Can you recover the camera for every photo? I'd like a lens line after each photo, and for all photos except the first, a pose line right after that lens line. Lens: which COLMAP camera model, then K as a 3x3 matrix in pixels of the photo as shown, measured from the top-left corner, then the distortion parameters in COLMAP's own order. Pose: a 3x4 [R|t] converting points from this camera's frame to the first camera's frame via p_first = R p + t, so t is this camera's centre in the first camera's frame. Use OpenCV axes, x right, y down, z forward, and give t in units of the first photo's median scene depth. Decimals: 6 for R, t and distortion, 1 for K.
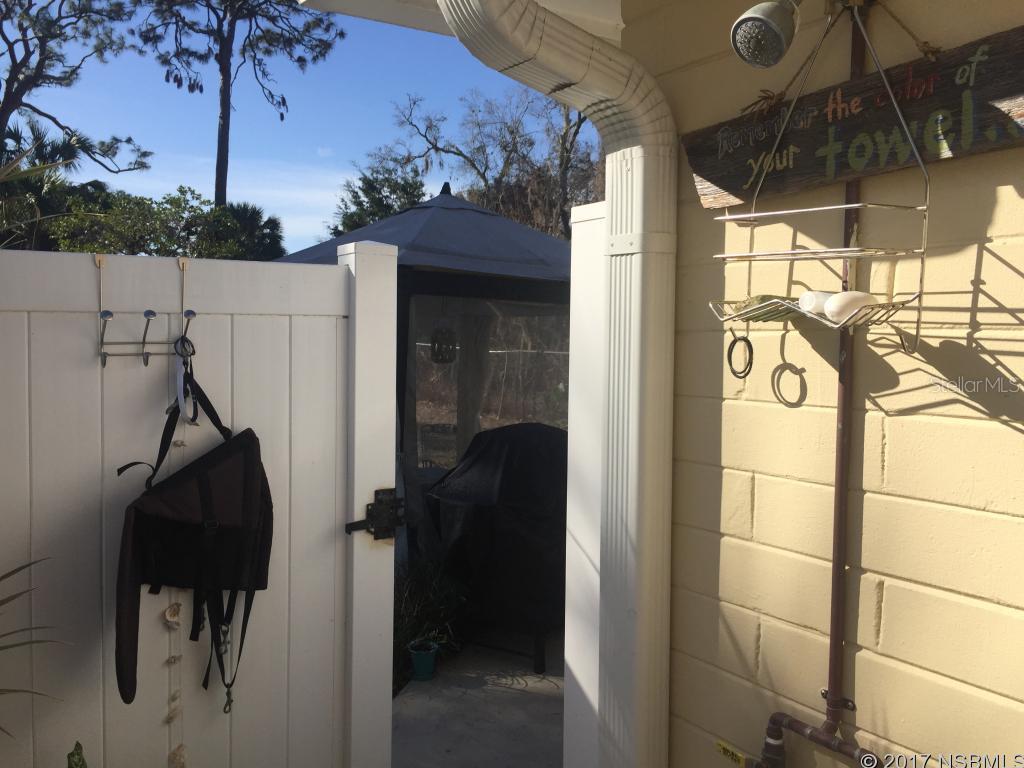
lens RADIAL K [[882.6, 0, 512.4], [0, 882.6, 374.5], [0, 0, 1]] dist [0.078633, -0.115790]
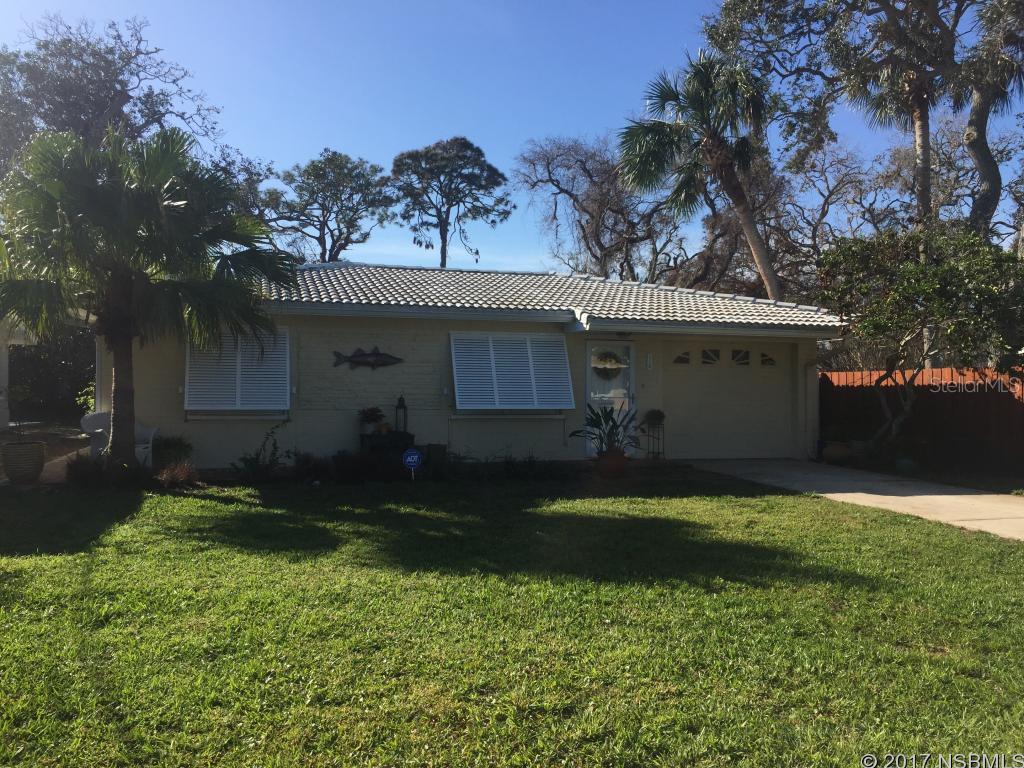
lens RADIAL K [[882.6, 0, 510.5], [0, 882.6, 386.3], [0, 0, 1]] dist [0.078633, -0.115790]
pose [[0.952597, -0.004833, -0.304196, 0.287854], [-0.014235, 0.998071, -0.060432, 0.040444], [0.303901, 0.061898, 0.950691, -0.507568]]
